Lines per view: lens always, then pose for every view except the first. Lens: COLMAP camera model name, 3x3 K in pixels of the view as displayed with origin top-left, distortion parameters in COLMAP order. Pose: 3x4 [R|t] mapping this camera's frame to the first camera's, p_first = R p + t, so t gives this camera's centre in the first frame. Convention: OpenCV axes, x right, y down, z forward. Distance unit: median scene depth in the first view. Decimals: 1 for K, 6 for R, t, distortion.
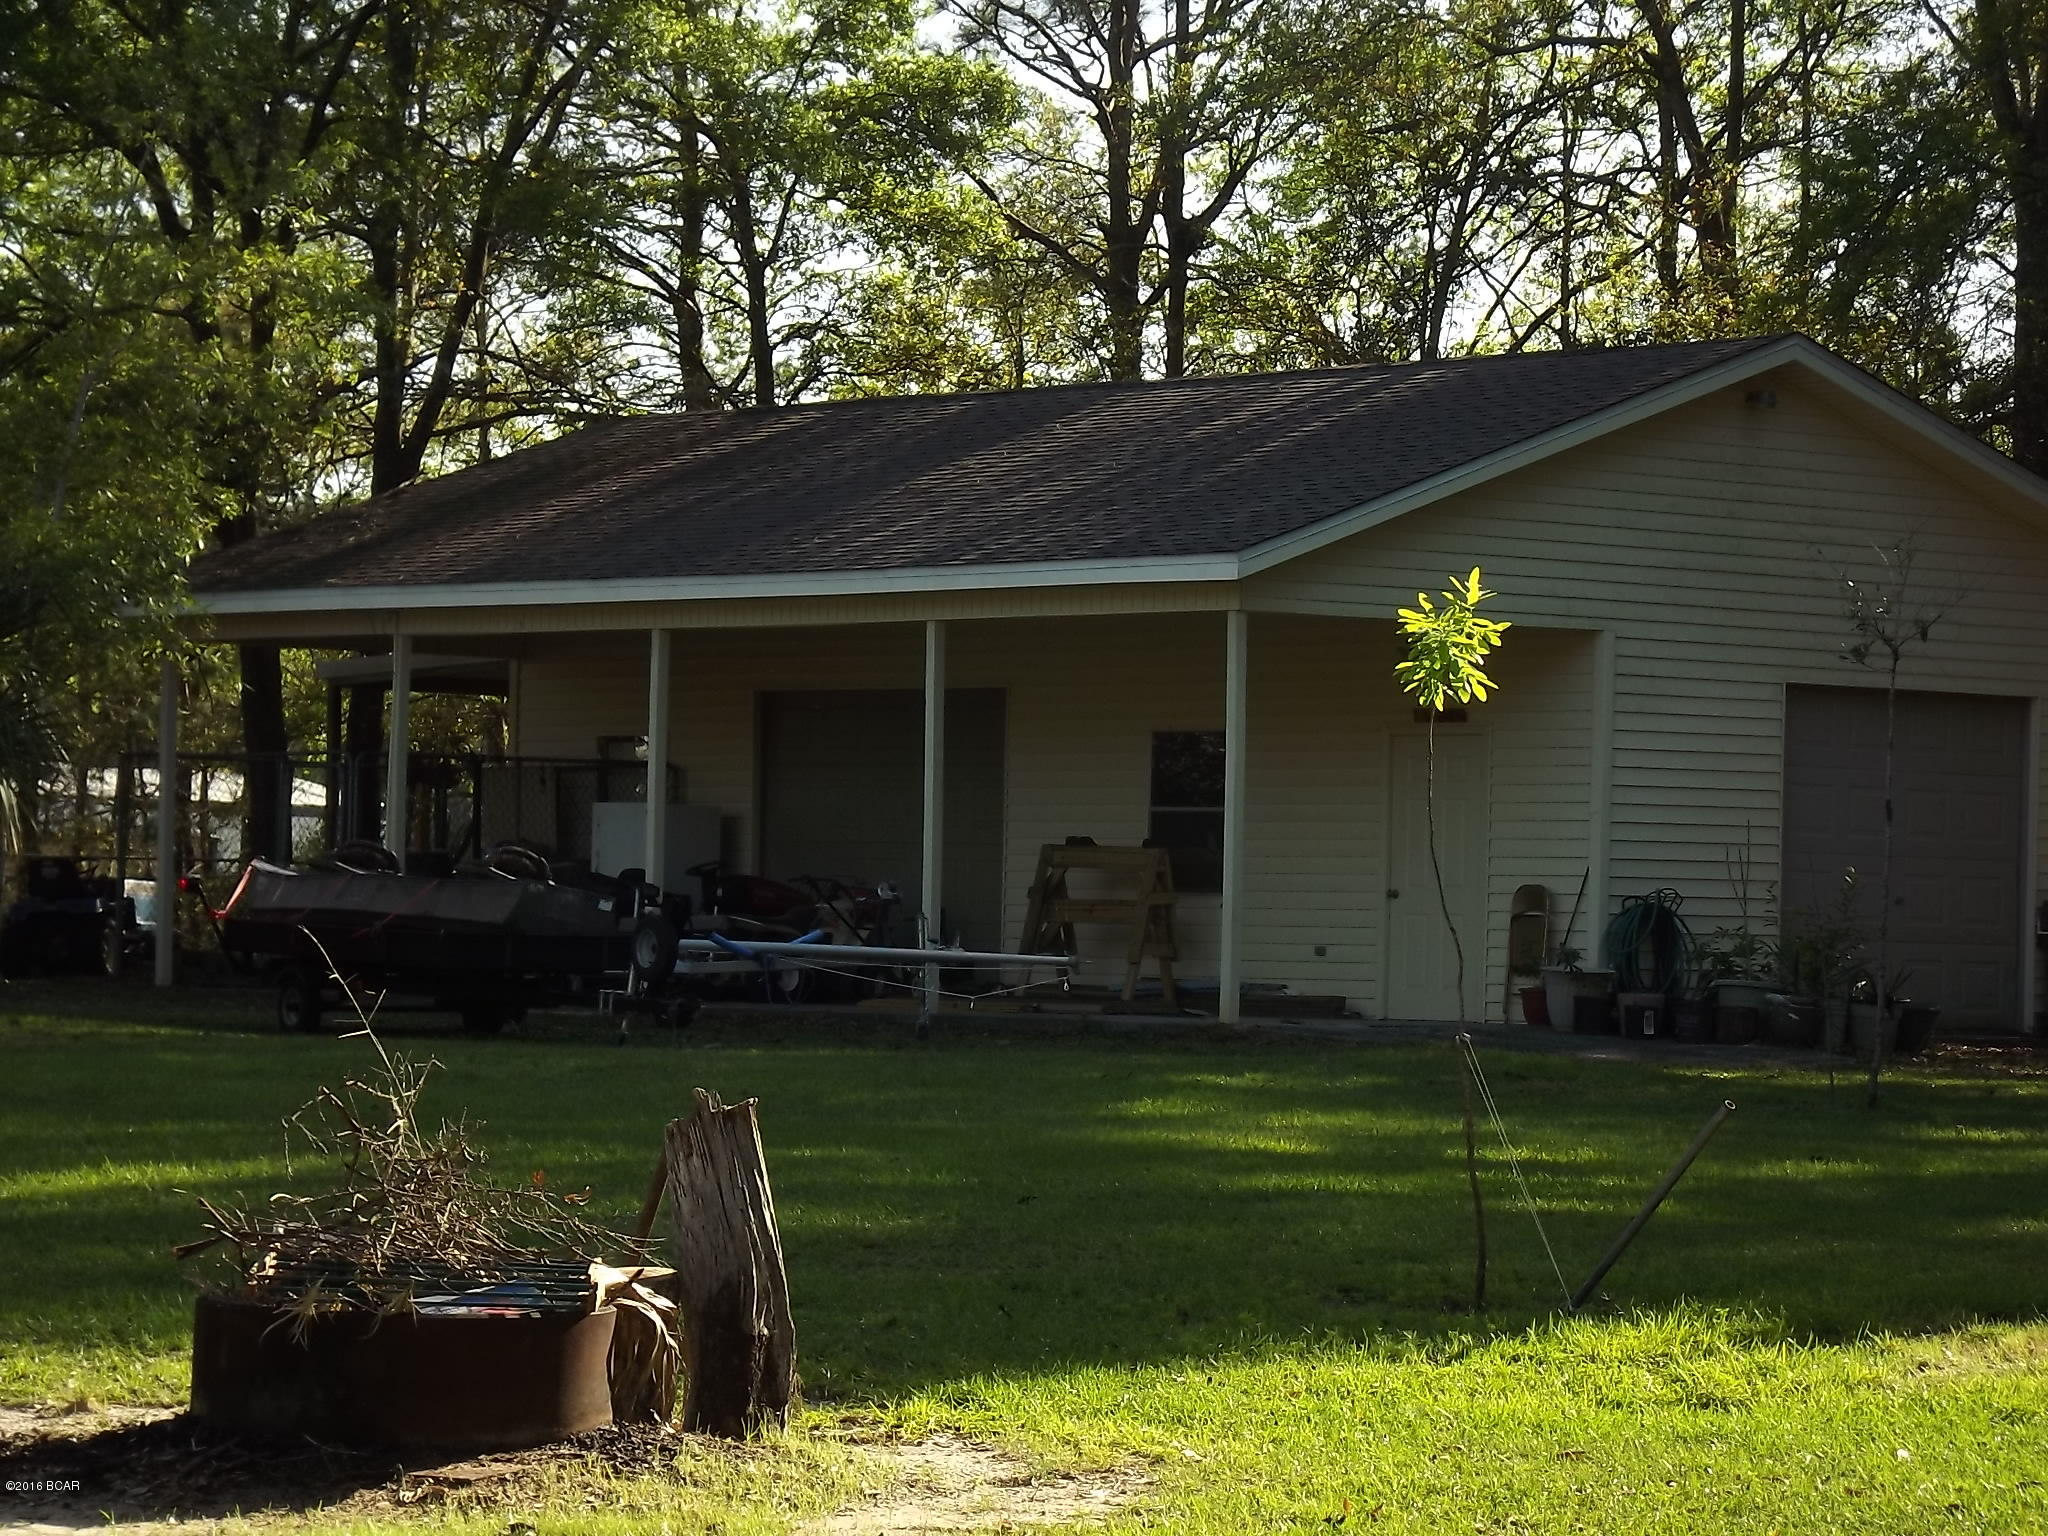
lens RADIAL K [[6410.1, 0, 1024.0], [0, 6410.1, 768.0], [0, 0, 1]] dist [0.530892, 1.608459]
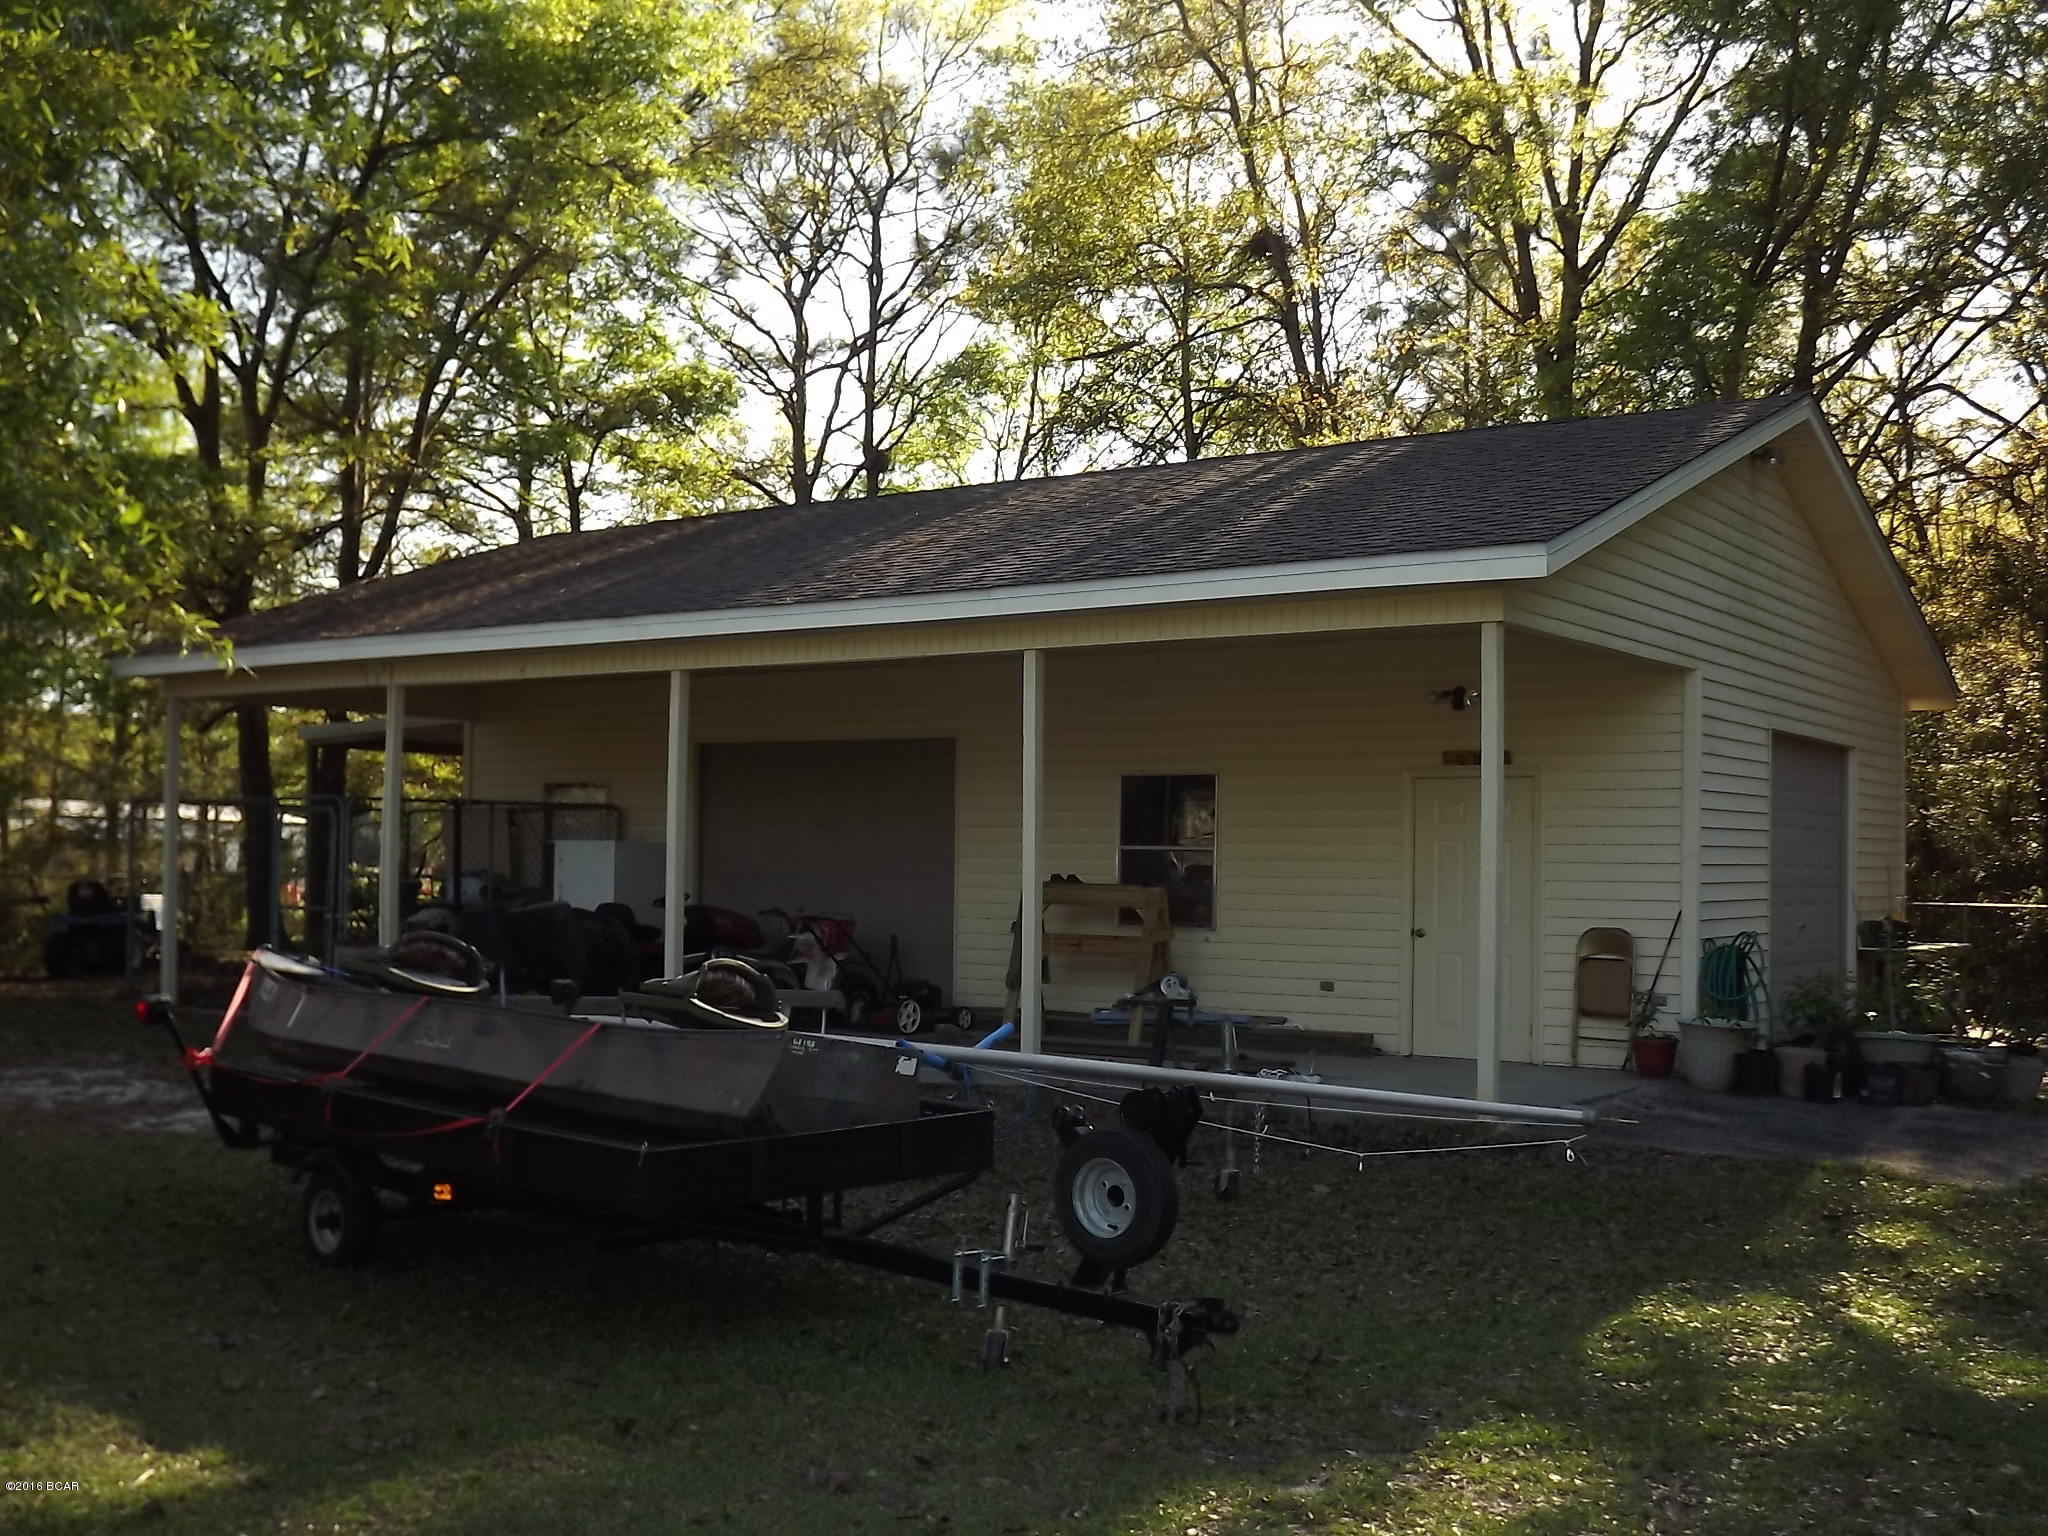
lens RADIAL K [[2120.9, 0, 1000.3], [0, 2120.9, 802.1], [0, 0, 1]] dist [-0.048181, 0.009015]
pose [[0.974514, -0.002285, 0.224316, -0.081931], [0.002161, 0.999997, 0.000799, -0.001623], [-0.224318, -0.000294, 0.974516, 0.677680]]
